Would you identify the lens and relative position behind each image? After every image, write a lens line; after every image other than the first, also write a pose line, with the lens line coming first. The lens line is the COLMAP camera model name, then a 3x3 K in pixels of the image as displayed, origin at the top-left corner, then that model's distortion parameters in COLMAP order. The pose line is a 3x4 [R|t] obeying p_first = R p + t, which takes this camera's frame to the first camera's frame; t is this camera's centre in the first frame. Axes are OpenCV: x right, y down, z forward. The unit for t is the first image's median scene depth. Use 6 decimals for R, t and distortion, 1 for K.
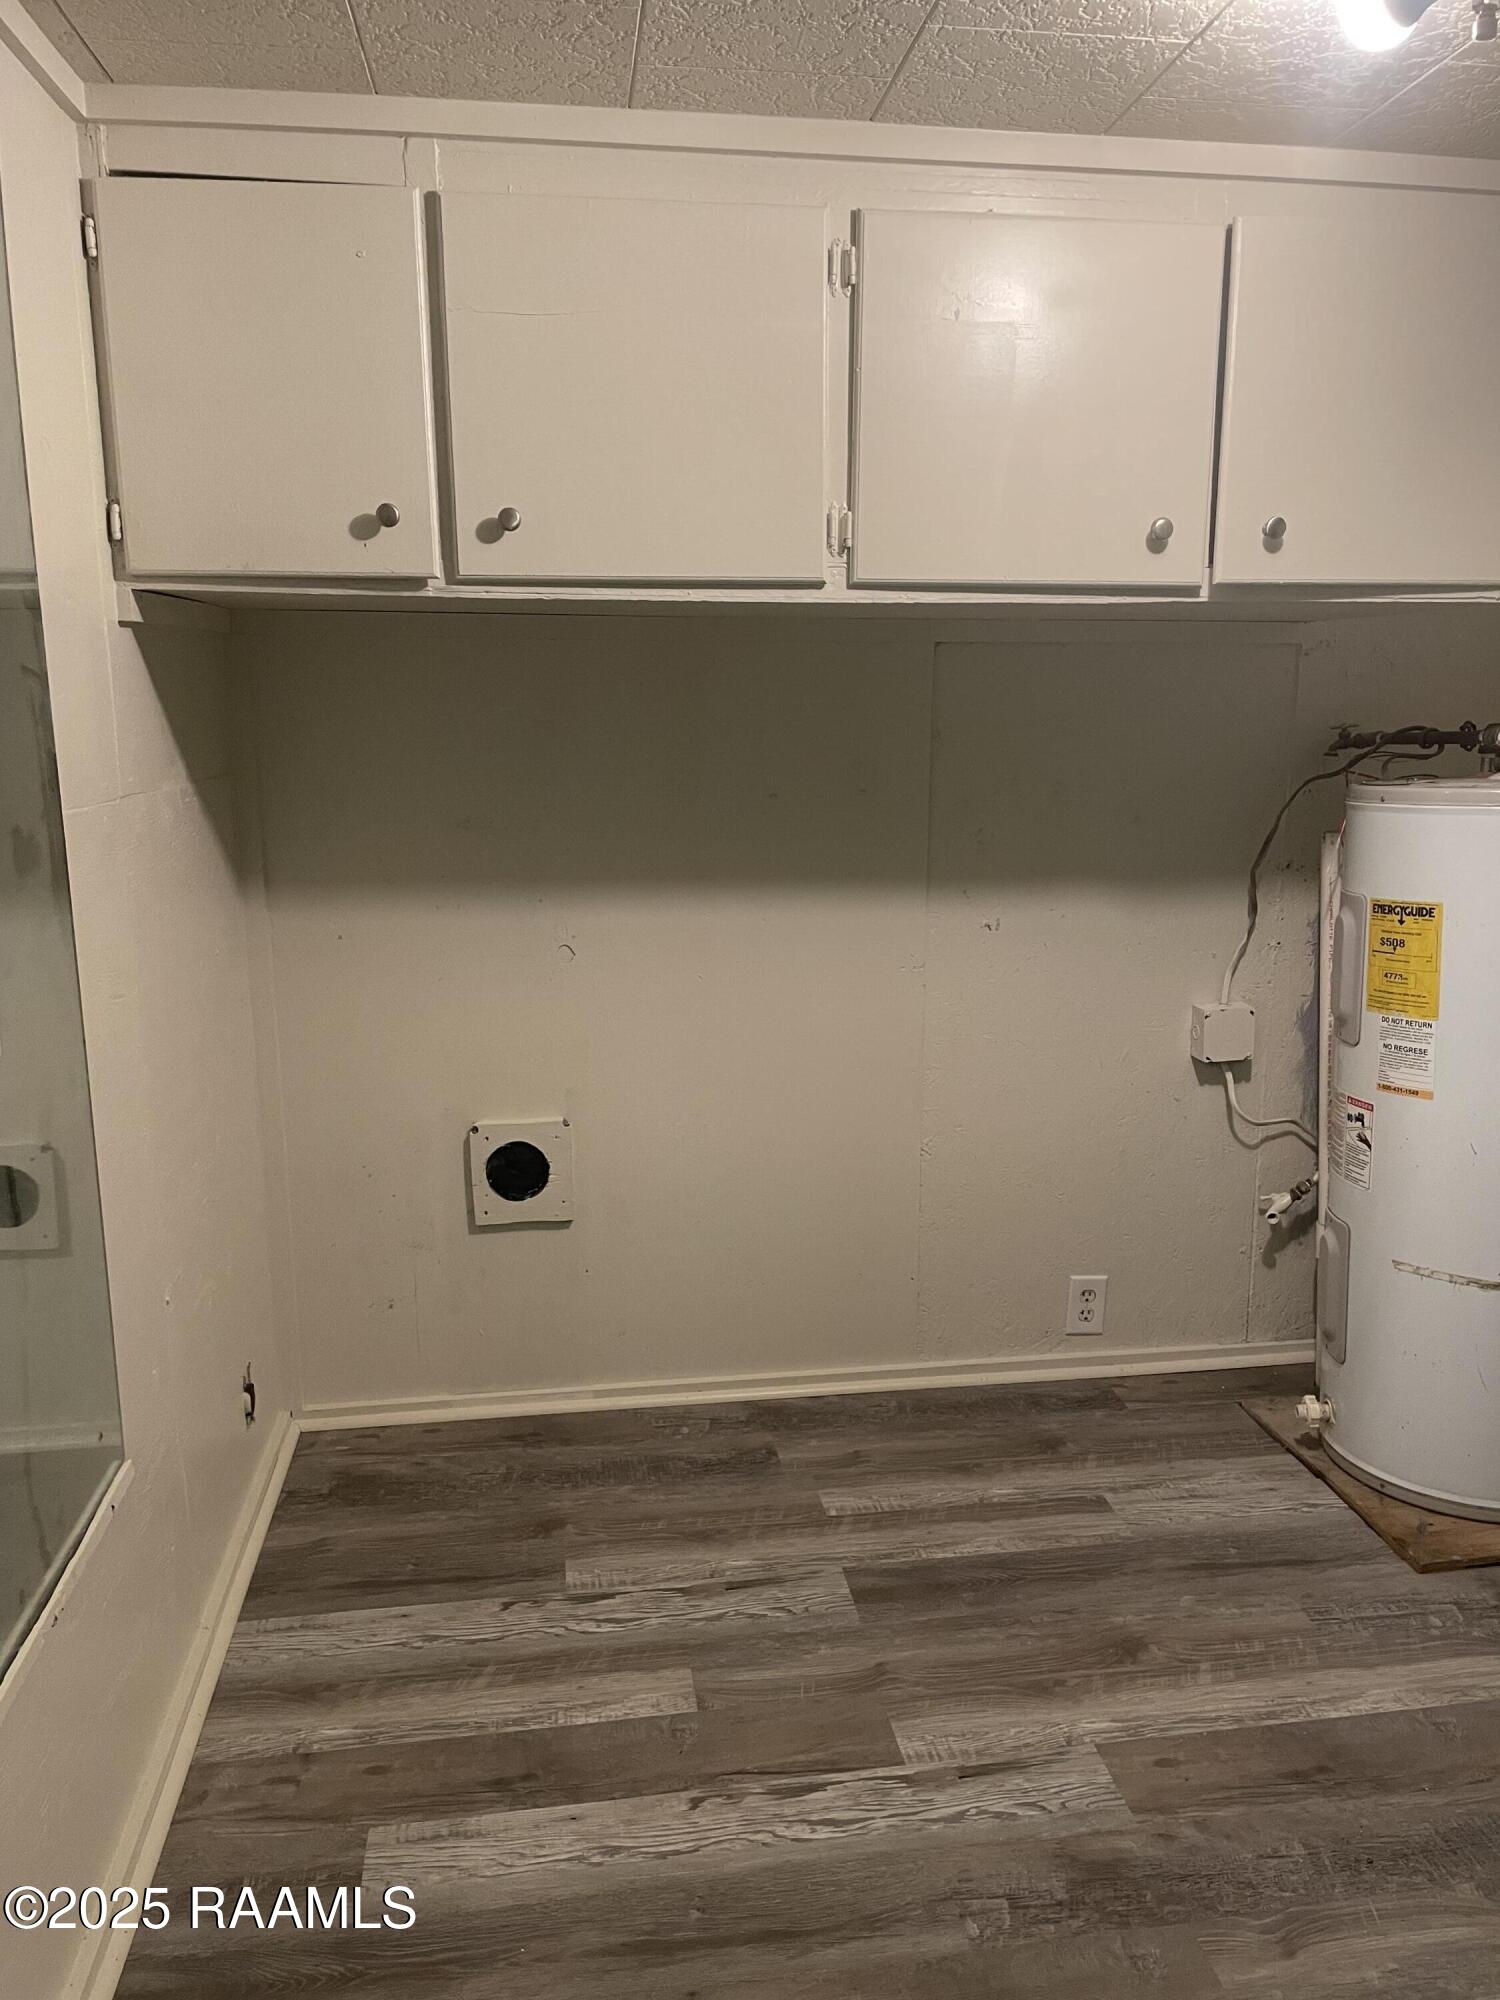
lens RADIAL K [[1536.2, 0, 748.8], [0, 1536.2, 986.4], [0, 0, 1]] dist [0.082858, -0.113605]
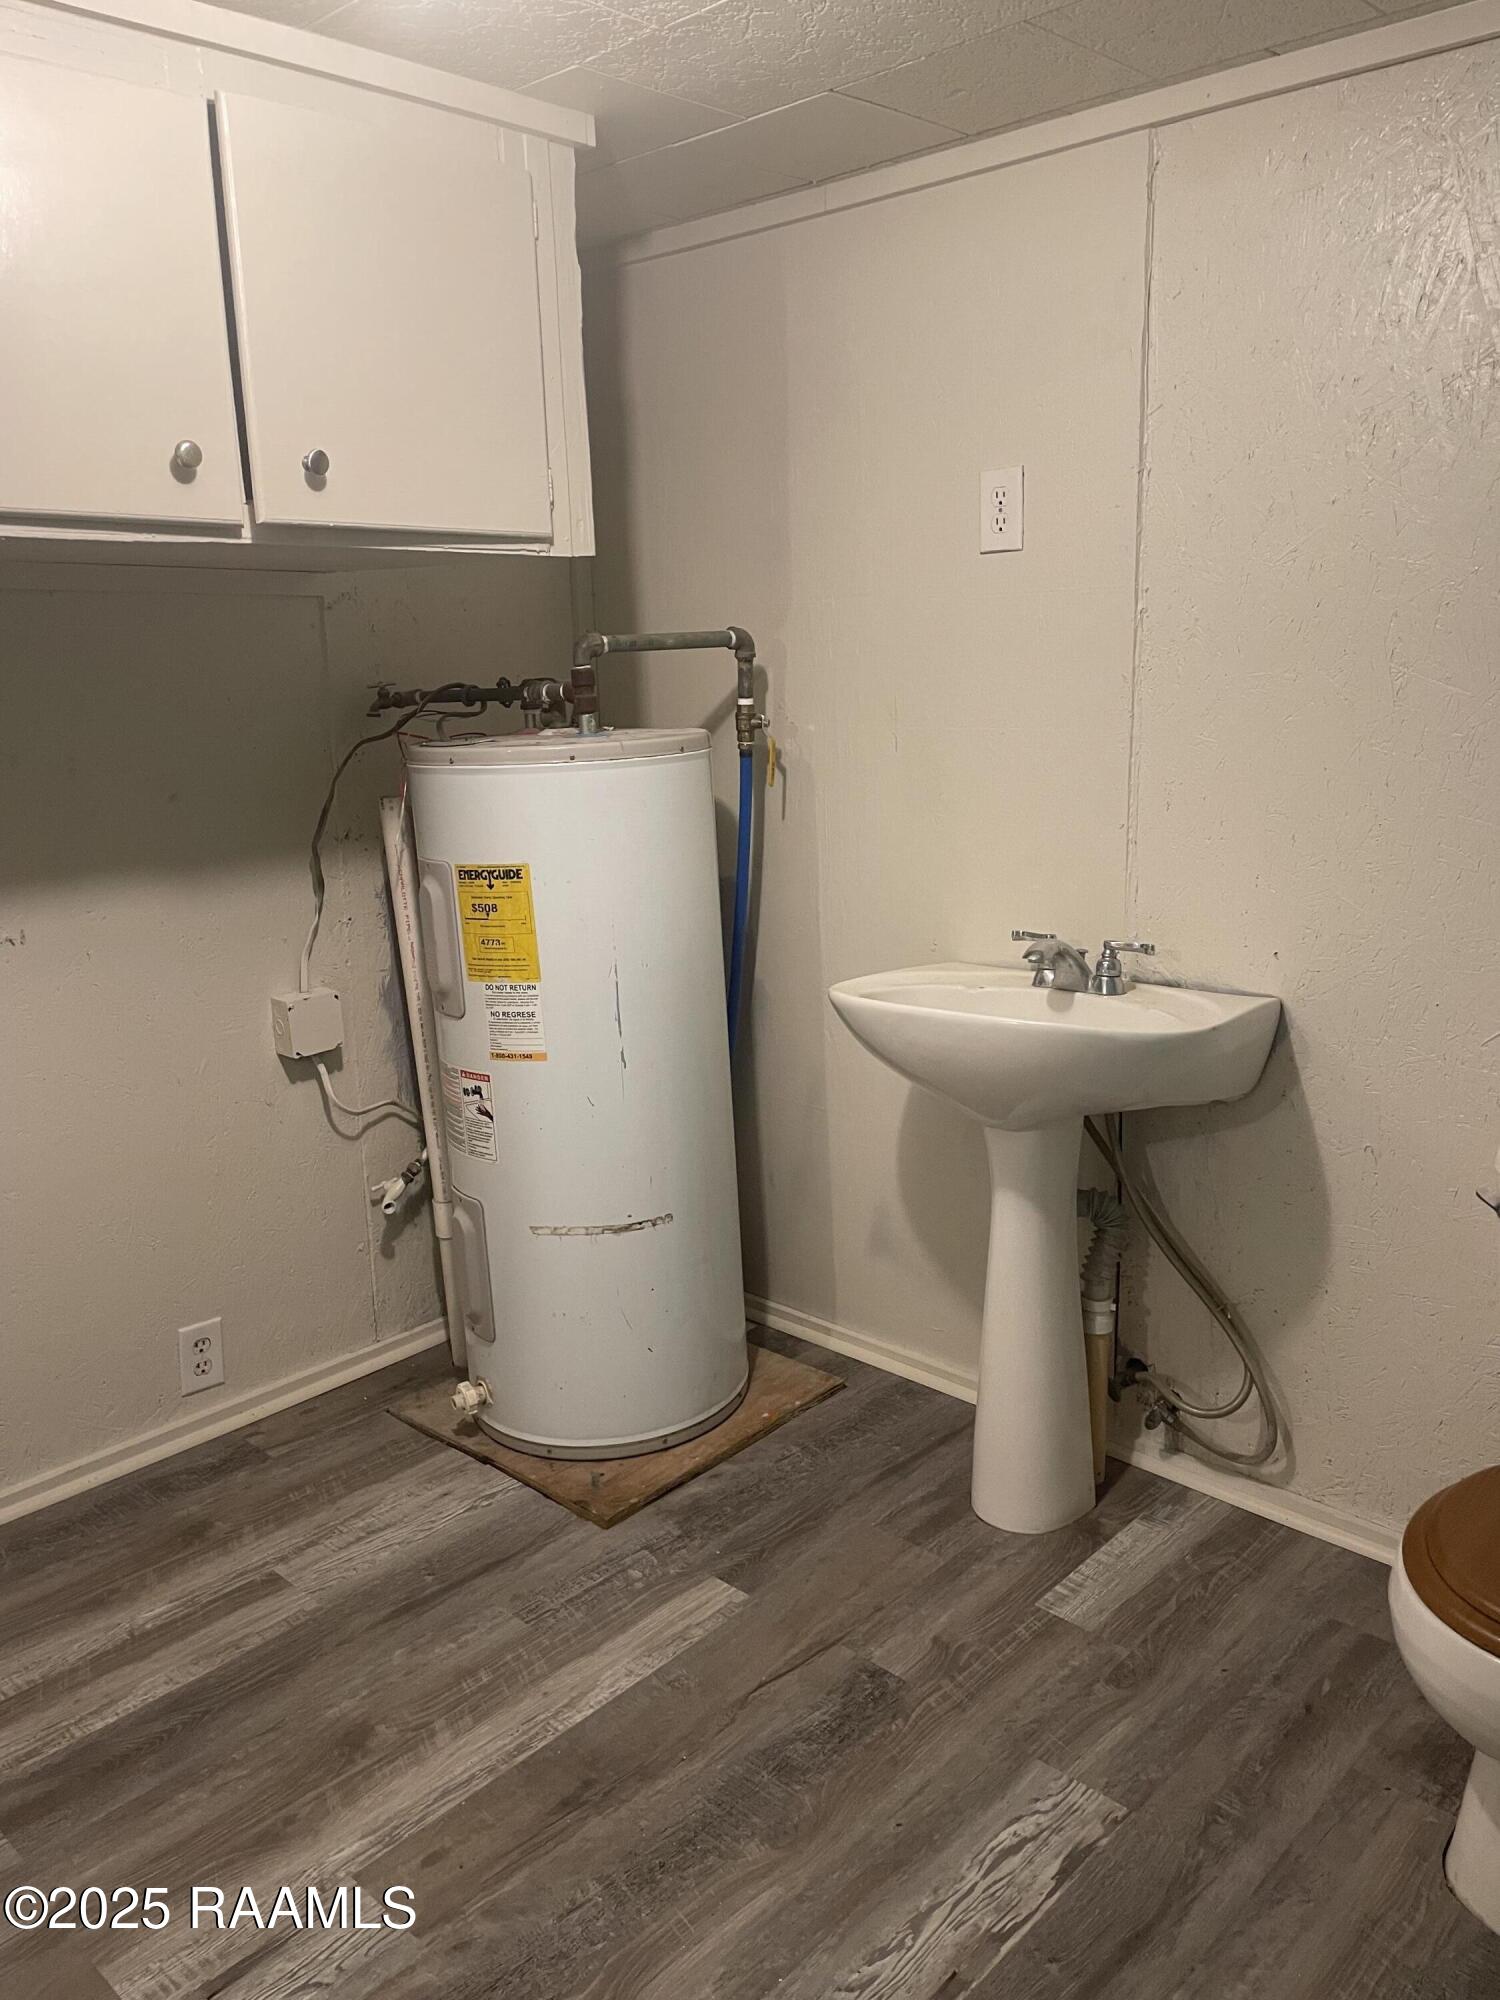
lens RADIAL K [[1536.2, 0, 791.4], [0, 1536.2, 991.5], [0, 0, 1]] dist [0.082858, -0.113605]
pose [[0.779171, -0.149617, 0.608693, -0.031431], [0.131392, 0.988506, 0.074783, -0.023691], [-0.612885, 0.021709, 0.789874, 0.121865]]
